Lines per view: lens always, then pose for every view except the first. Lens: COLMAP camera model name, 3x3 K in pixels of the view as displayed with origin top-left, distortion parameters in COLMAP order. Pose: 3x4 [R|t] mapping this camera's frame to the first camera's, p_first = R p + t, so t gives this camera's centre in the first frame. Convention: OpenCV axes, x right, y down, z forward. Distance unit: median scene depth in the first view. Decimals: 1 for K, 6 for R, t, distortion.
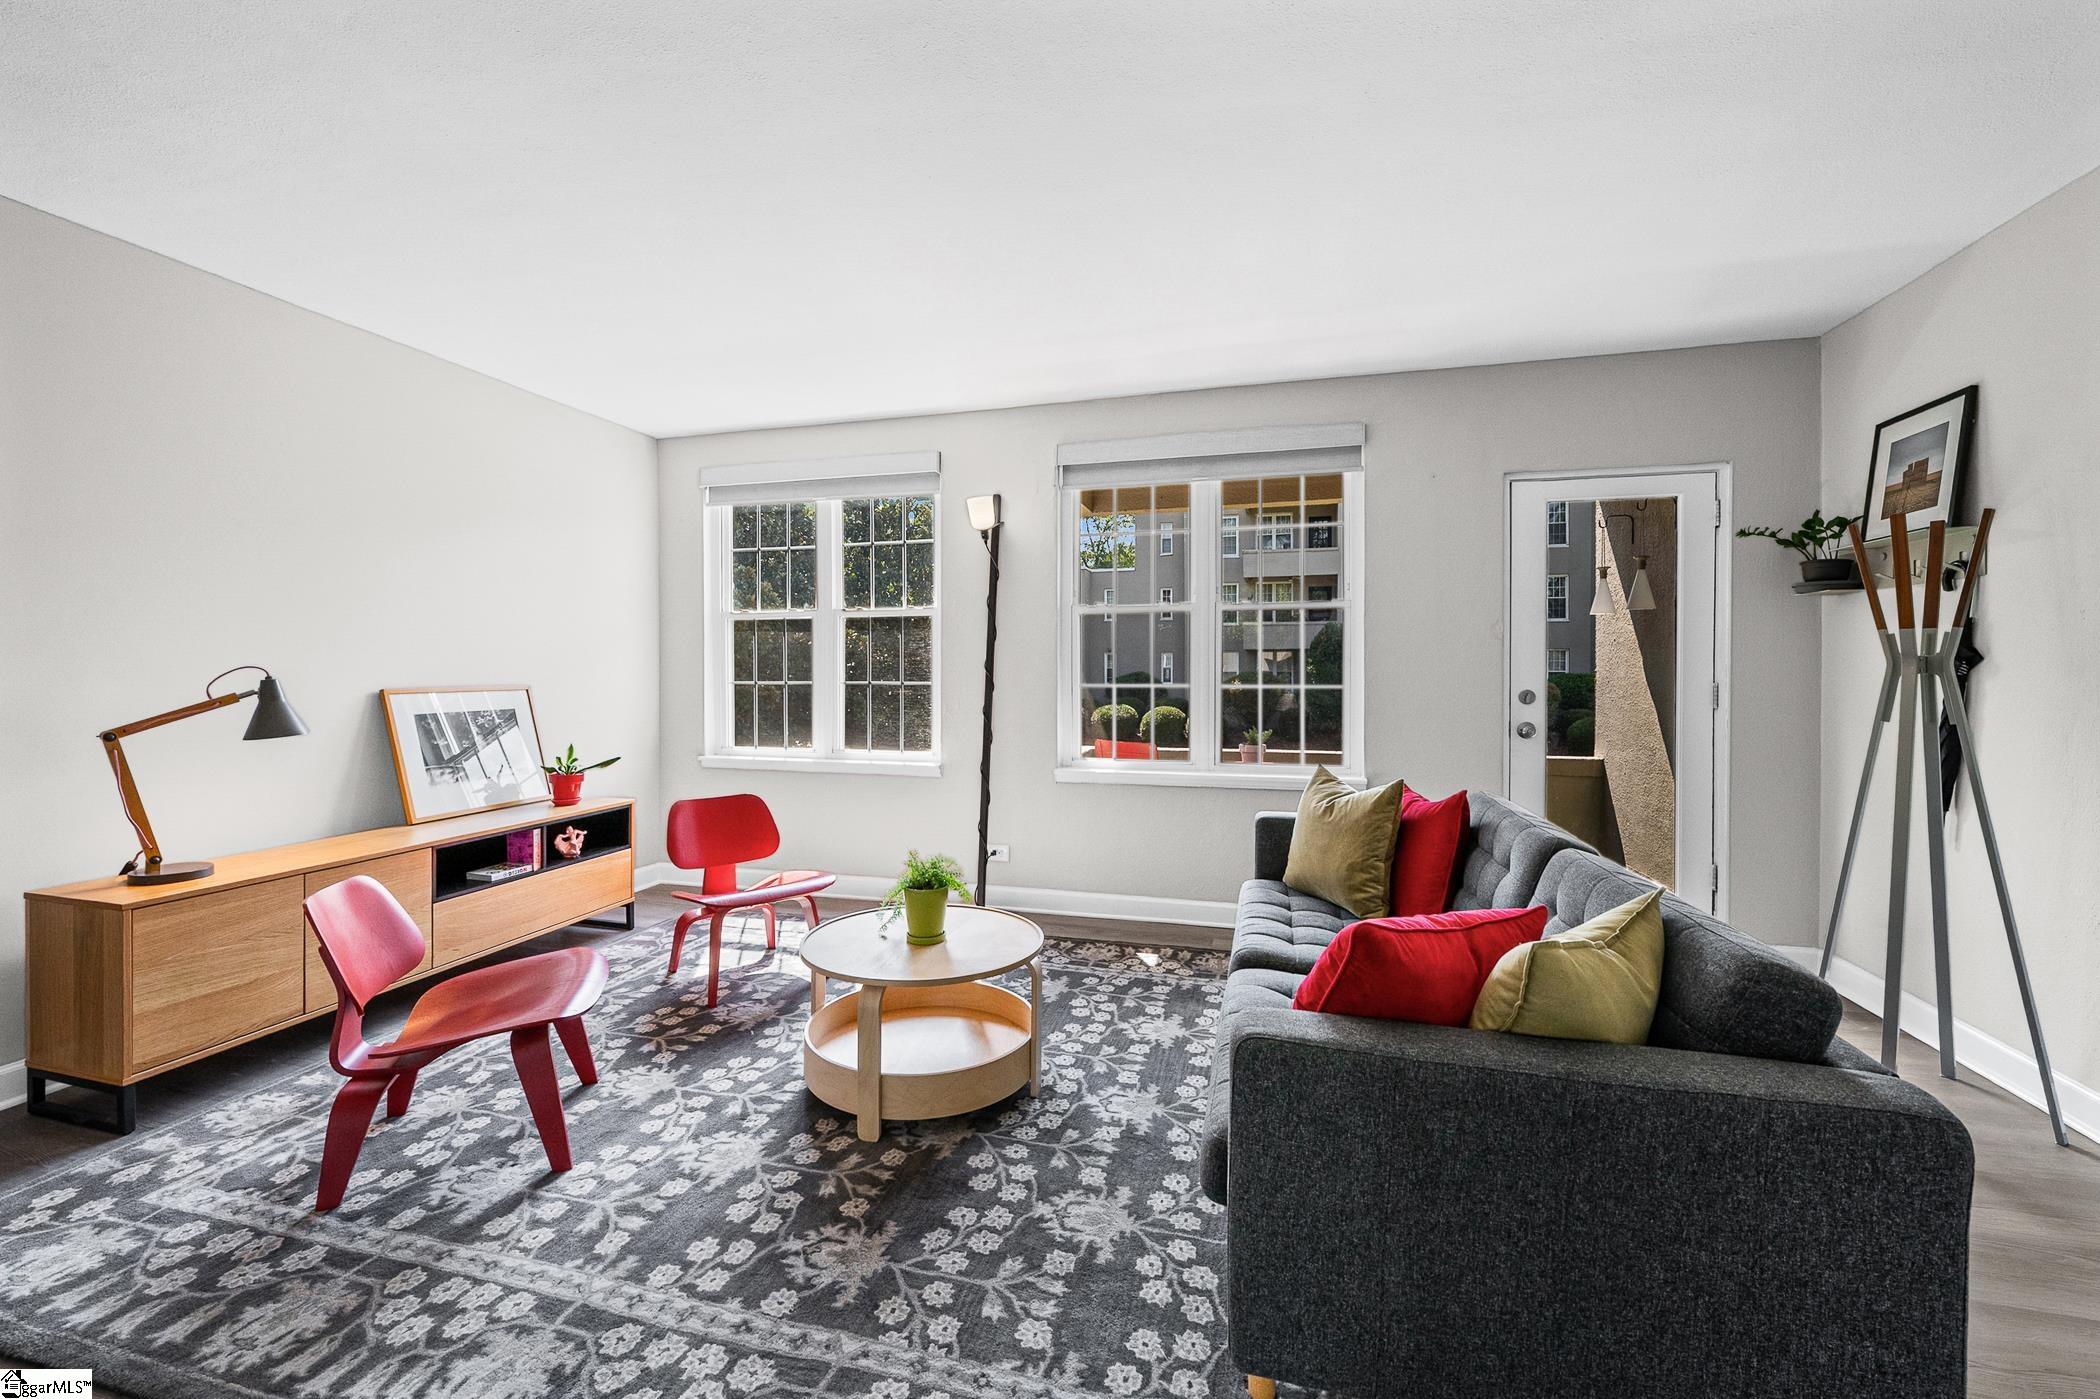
lens RADIAL K [[846.5, 0, 1033.2], [0, 846.5, 683.9], [0, 0, 1]] dist [-0.004270, 0.001268]
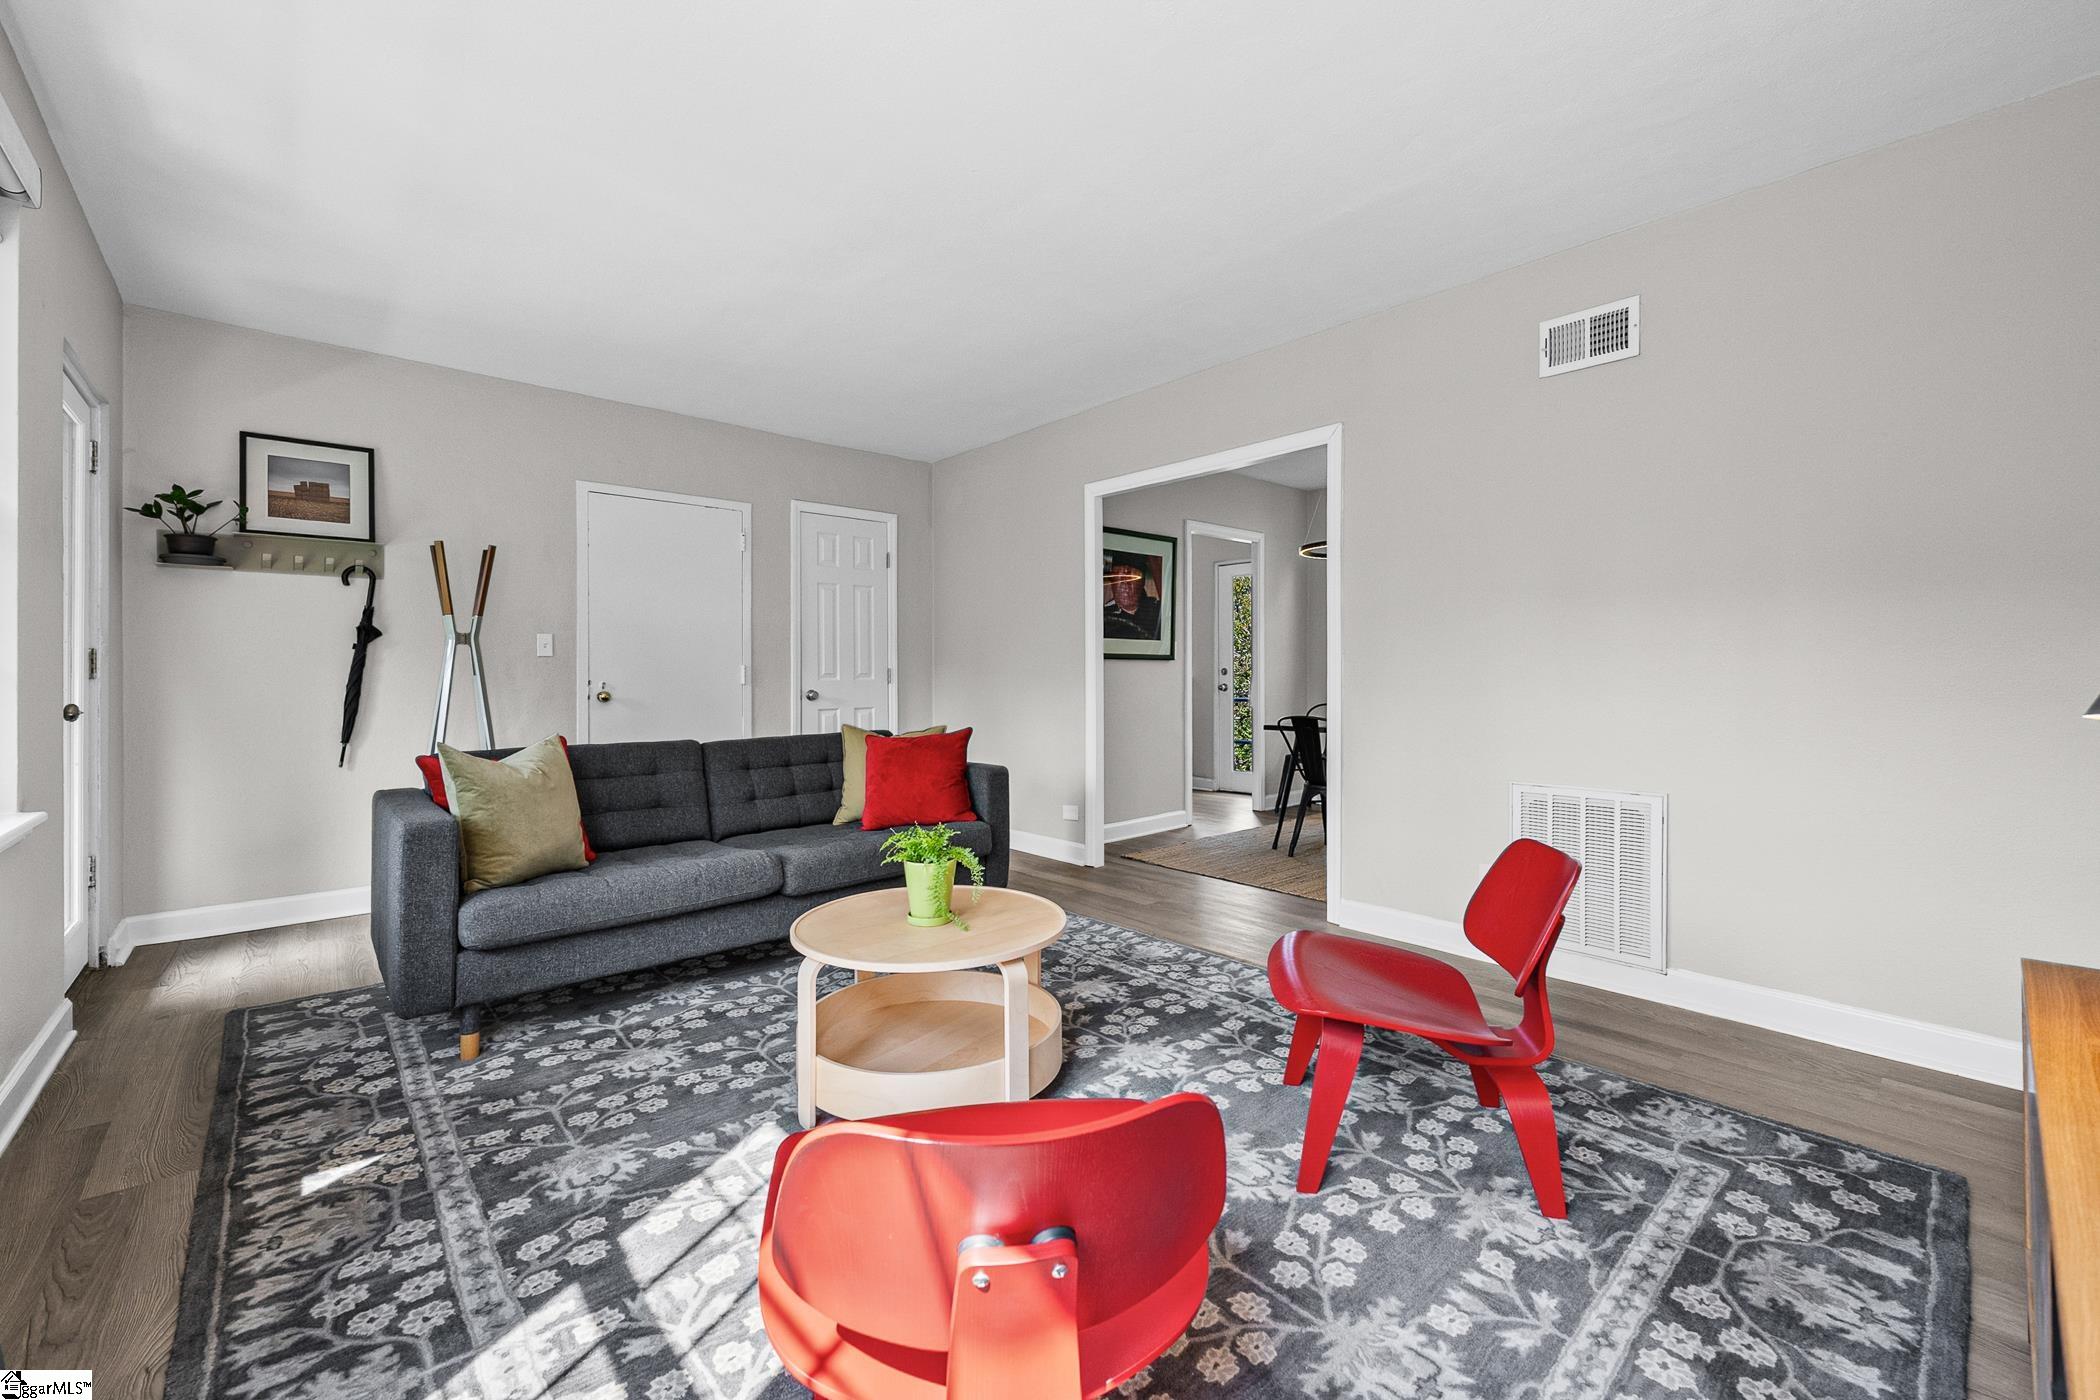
lens RADIAL K [[846.5, 0, 1062.6], [0, 846.5, 690.7], [0, 0, 1]] dist [-0.004270, 0.001268]
pose [[-0.853064, -0.010036, 0.521711, -0.590174], [0.010396, 0.999290, 0.036223, 0.024088], [-0.521704, 0.036324, -0.852353, 1.397650]]
